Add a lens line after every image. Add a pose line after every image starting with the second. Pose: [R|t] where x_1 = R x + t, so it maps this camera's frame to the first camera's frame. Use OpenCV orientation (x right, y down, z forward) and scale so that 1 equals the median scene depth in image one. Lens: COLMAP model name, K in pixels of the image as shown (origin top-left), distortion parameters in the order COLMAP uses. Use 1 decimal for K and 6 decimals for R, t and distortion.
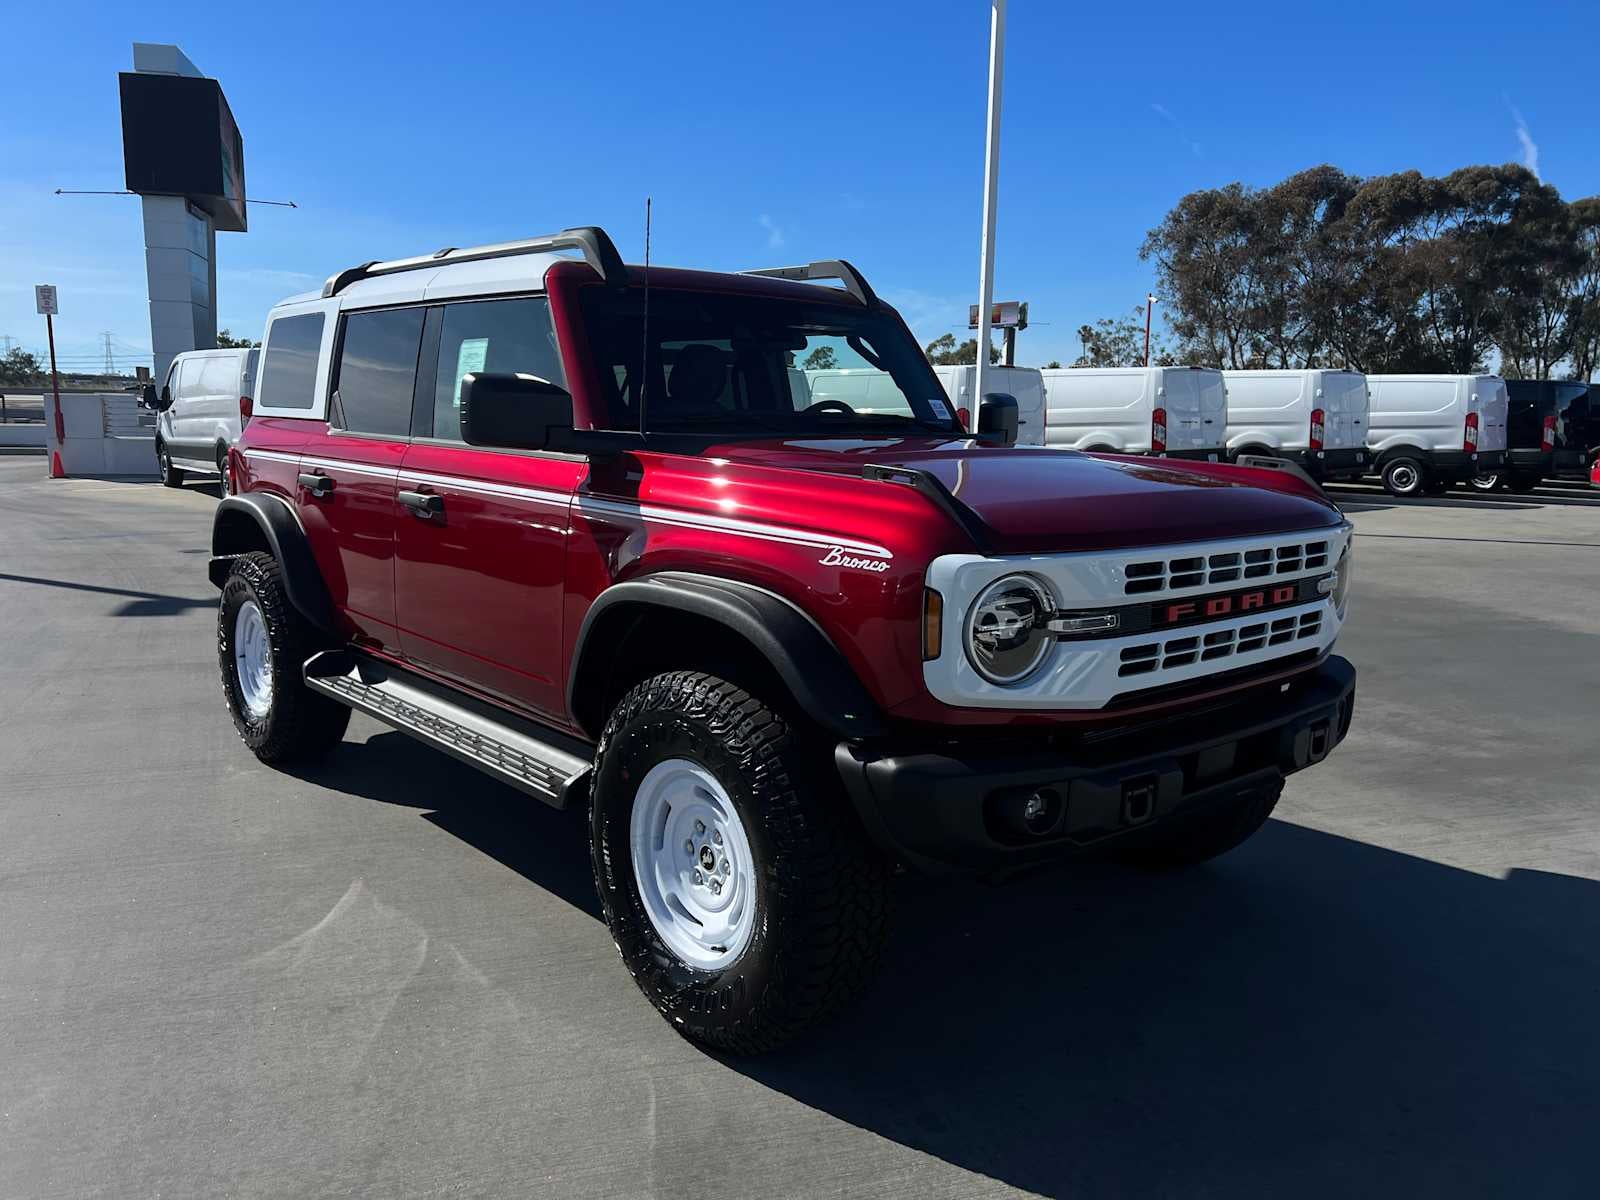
lens RADIAL K [[1223.4, 0, 797.1], [0, 1223.4, 576.0], [0, 0, 1]] dist [0.040531, -0.002983]
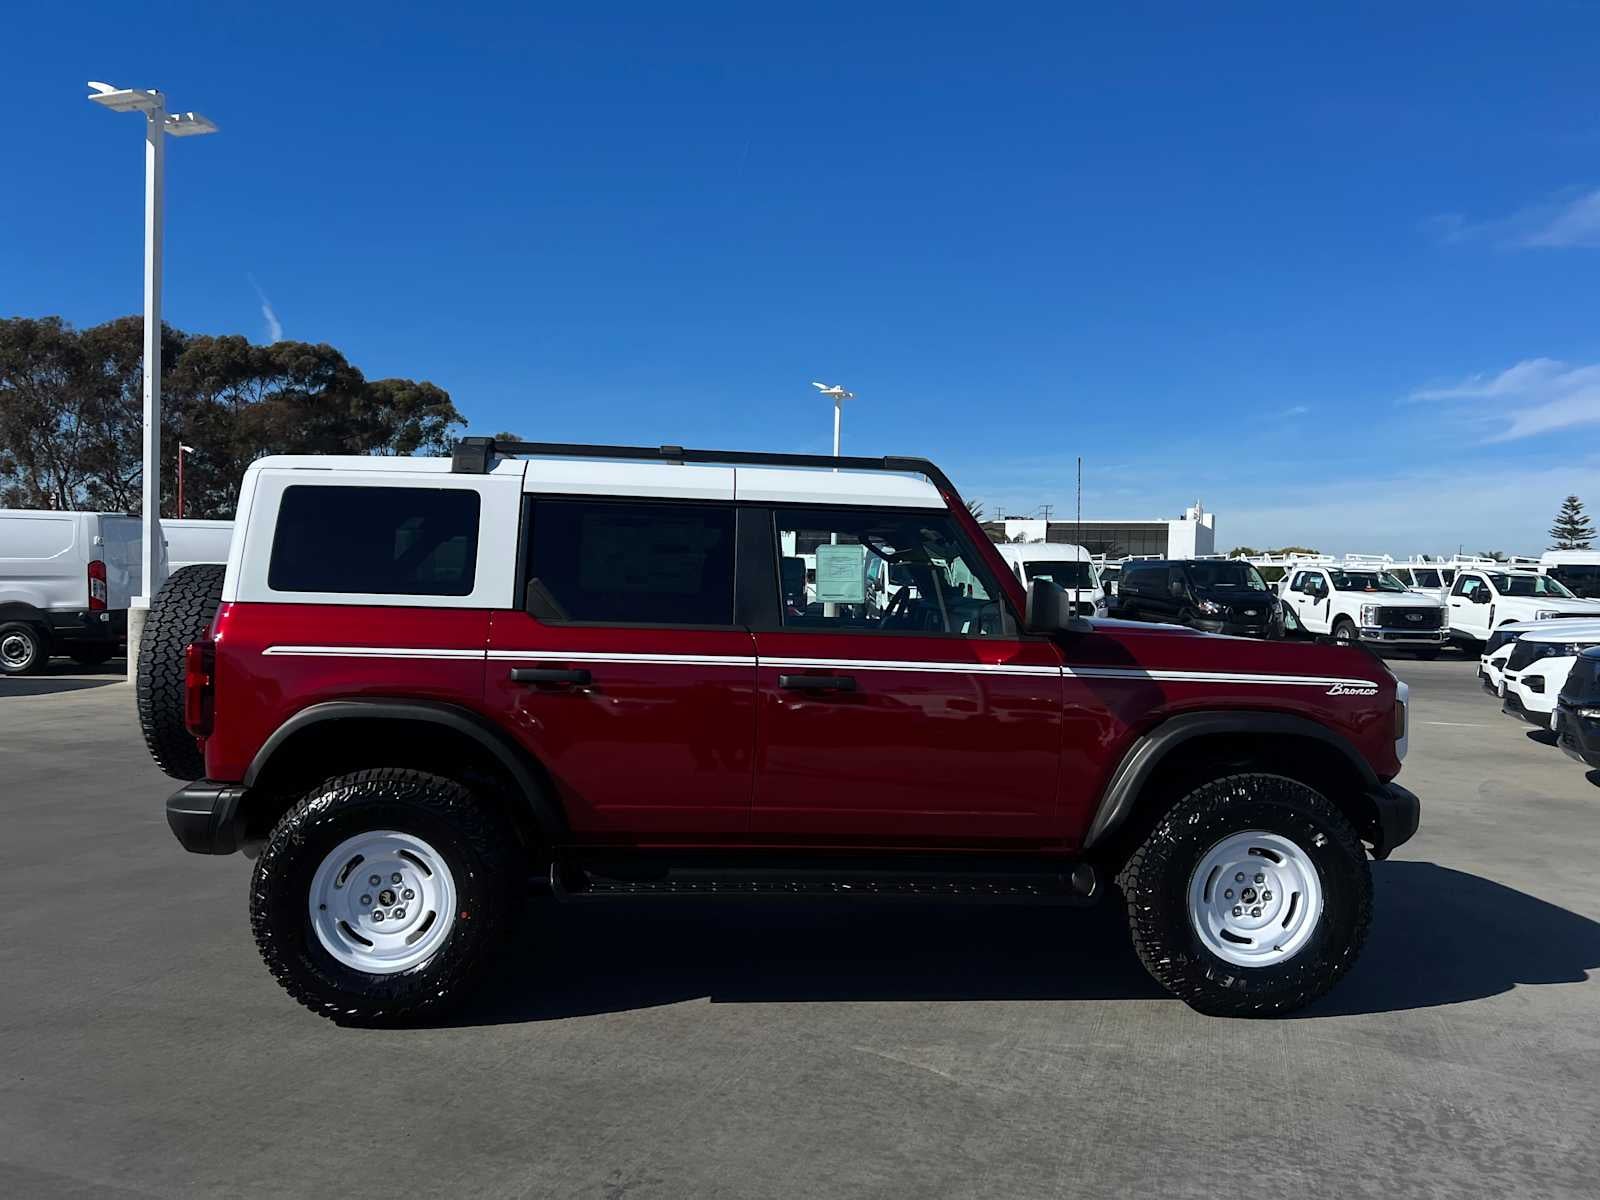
lens RADIAL K [[1200.1, 0, 800.0], [0, 1200.1, 600.0], [0, 0, 1]] dist [0.061438, -0.062577]
pose [[0.600054, -0.019756, 0.799715, -1.584605], [0.096717, 0.994153, -0.048011, -0.117029], [-0.794091, 0.106155, 0.598457, 0.488566]]
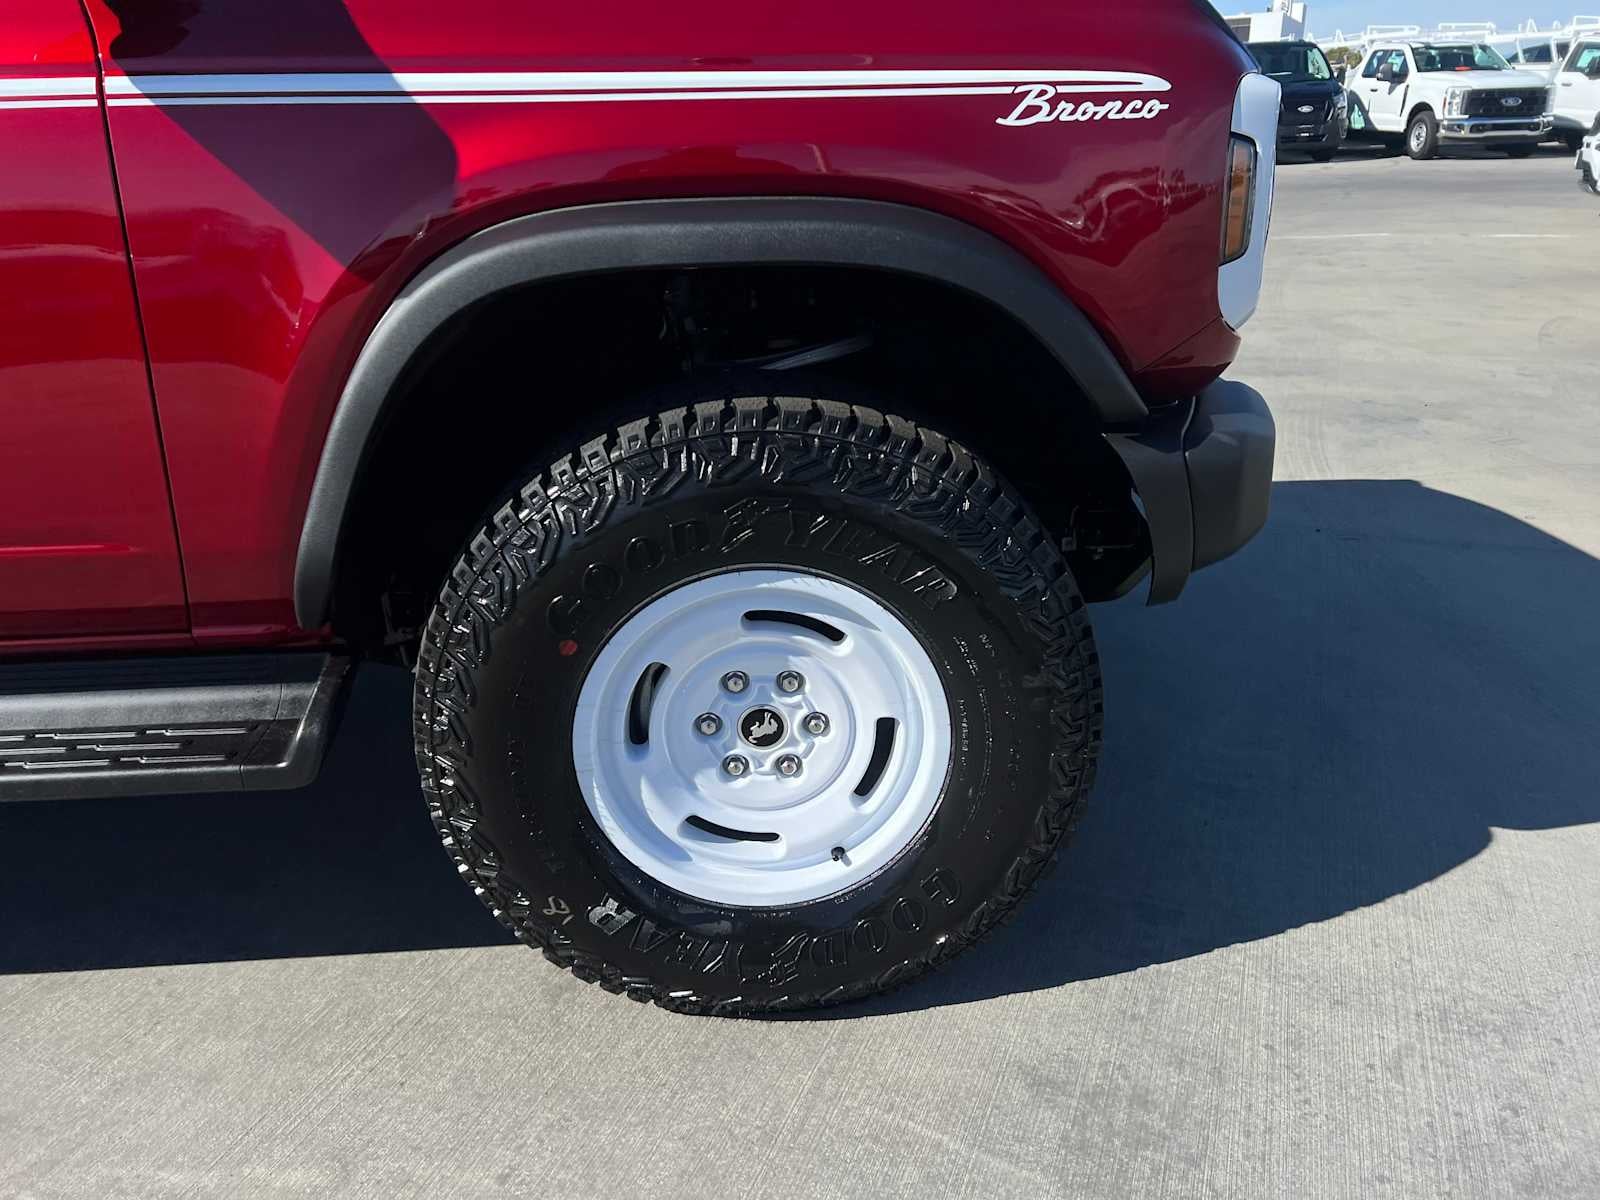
lens RADIAL K [[1200.1, 0, 800.0], [0, 1200.1, 600.0], [0, 0, 1]] dist [0.061438, -0.062577]
pose [[0.627269, -0.323652, 0.708367, -0.425069], [0.148253, 0.942549, 0.299369, 0.012248], [-0.764562, -0.082767, 0.639214, 0.626704]]
